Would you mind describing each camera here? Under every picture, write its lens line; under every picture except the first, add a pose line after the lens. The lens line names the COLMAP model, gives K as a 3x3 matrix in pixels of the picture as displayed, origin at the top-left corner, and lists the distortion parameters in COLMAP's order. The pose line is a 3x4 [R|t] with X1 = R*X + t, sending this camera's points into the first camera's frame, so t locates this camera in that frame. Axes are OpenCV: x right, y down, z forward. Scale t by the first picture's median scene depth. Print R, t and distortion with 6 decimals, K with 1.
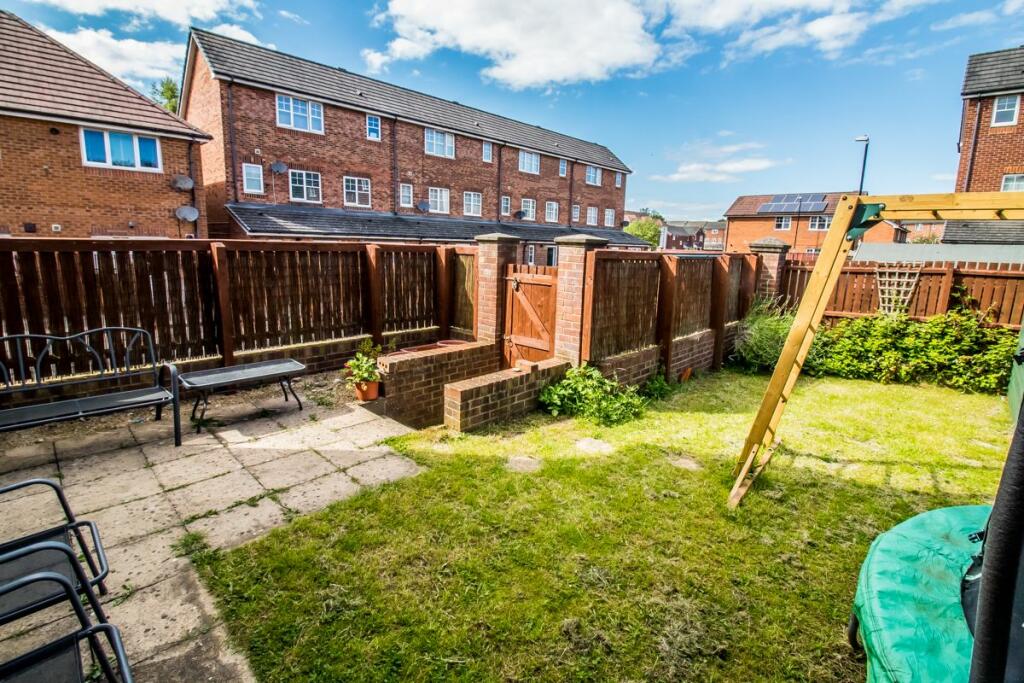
lens RADIAL K [[468.7, 0, 513.1], [0, 468.7, 323.9], [0, 0, 1]] dist [-0.000728, -0.008388]
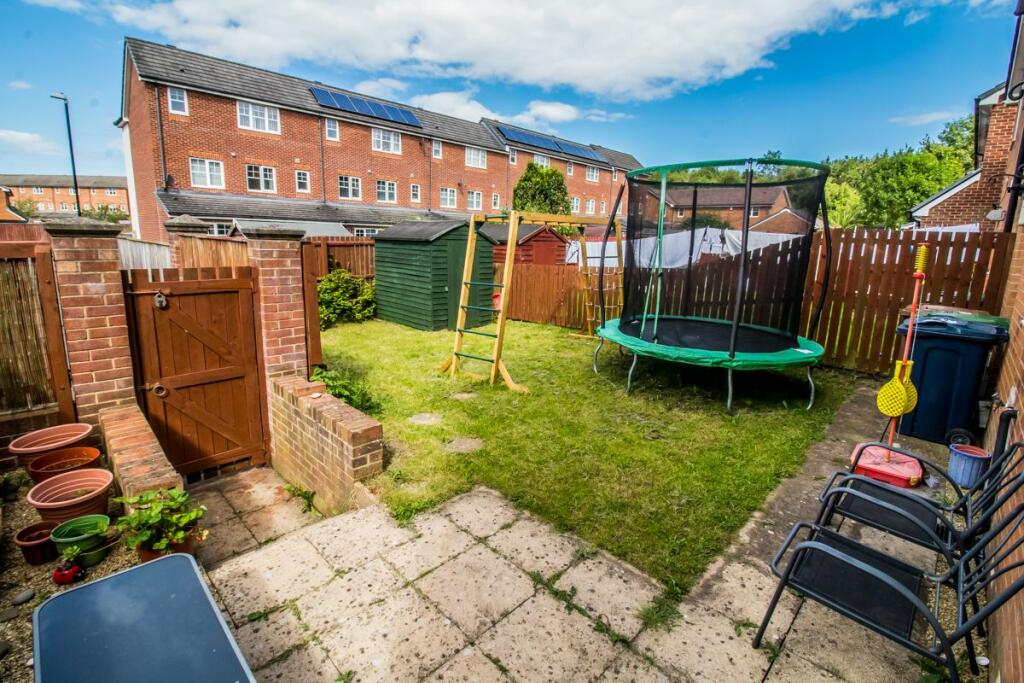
lens RADIAL K [[468.7, 0, 513.1], [0, 468.7, 323.9], [0, 0, 1]] dist [-0.000728, -0.008388]
pose [[0.016254, -0.215174, 0.976440, -1.186346], [0.141610, 0.967221, 0.210785, -0.228422], [-0.989789, 0.134847, 0.046192, 0.959470]]
